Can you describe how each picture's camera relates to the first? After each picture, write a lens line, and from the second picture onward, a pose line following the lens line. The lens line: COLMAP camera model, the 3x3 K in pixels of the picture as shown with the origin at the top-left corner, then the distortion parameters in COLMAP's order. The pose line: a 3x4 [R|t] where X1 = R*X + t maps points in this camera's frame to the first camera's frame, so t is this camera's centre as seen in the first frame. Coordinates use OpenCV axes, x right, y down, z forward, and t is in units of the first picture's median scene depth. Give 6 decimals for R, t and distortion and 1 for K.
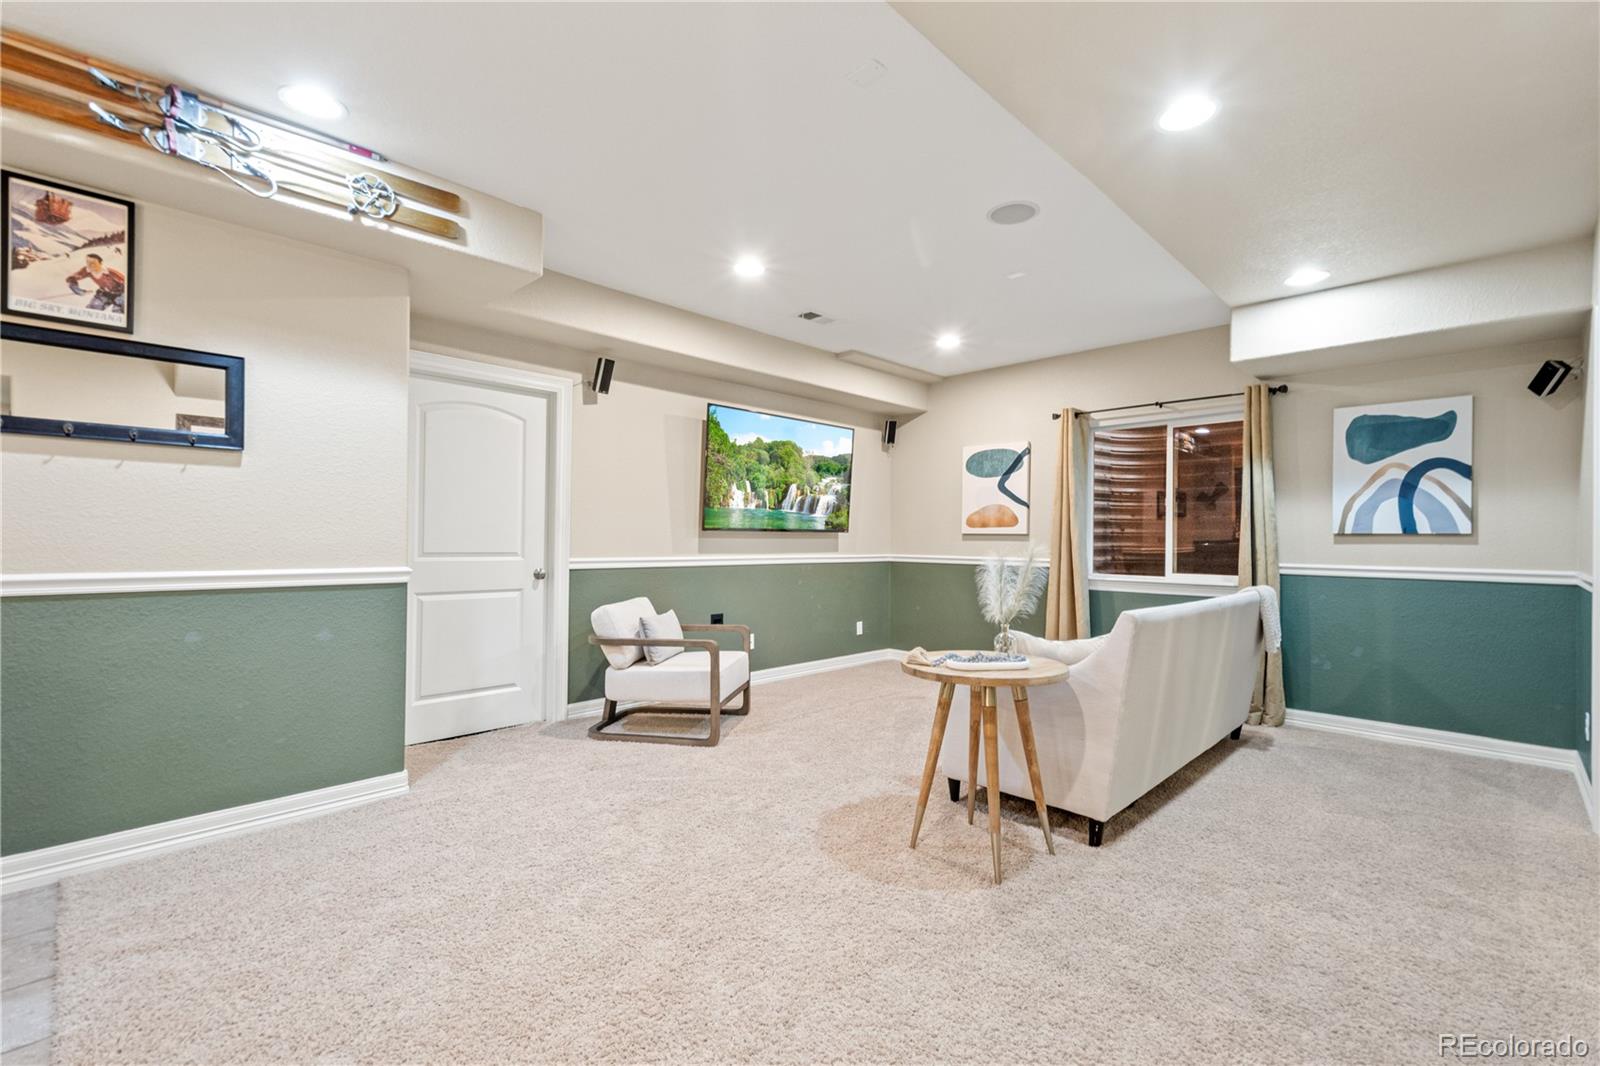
lens RADIAL K [[705.1, 0, 803.1], [0, 705.1, 536.8], [0, 0, 1]] dist [-0.001659, 0.000064]
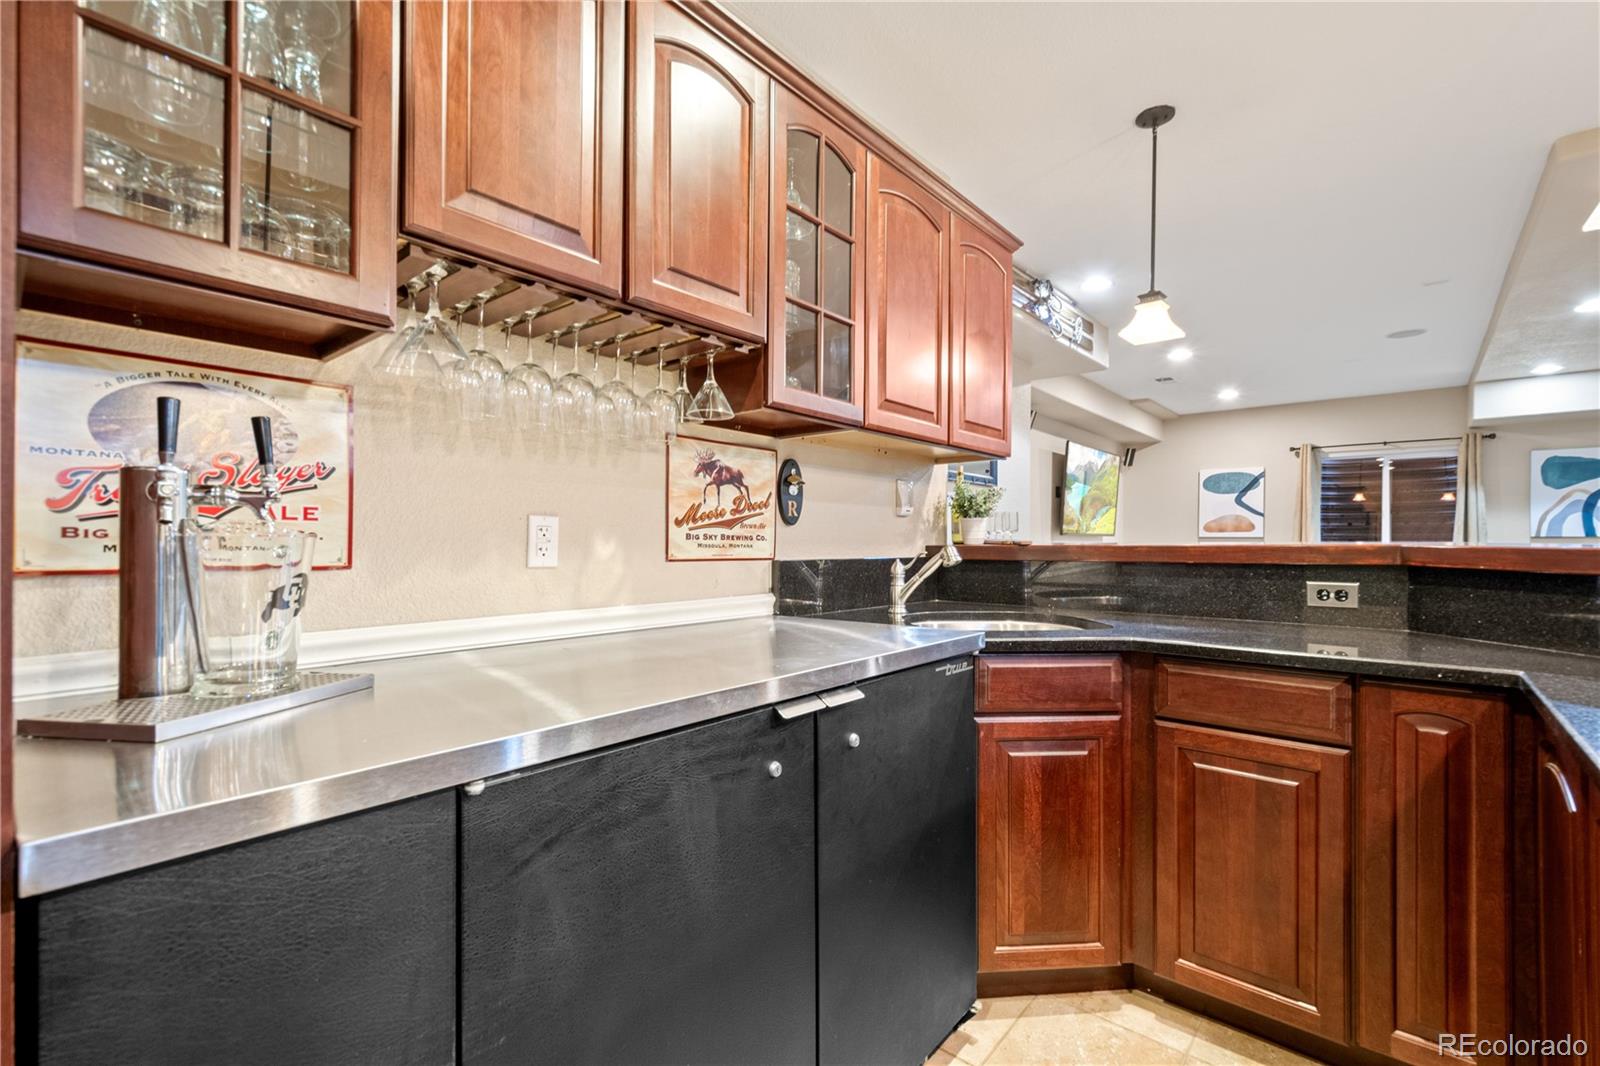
lens RADIAL K [[705.1, 0, 796.4], [0, 705.1, 533.1], [0, 0, 1]] dist [-0.001659, 0.000064]
pose [[0.997221, -0.003668, 0.074415, -0.731500], [0.004129, 0.999973, -0.006035, -0.007859], [-0.074391, 0.006325, 0.997209, -0.283871]]
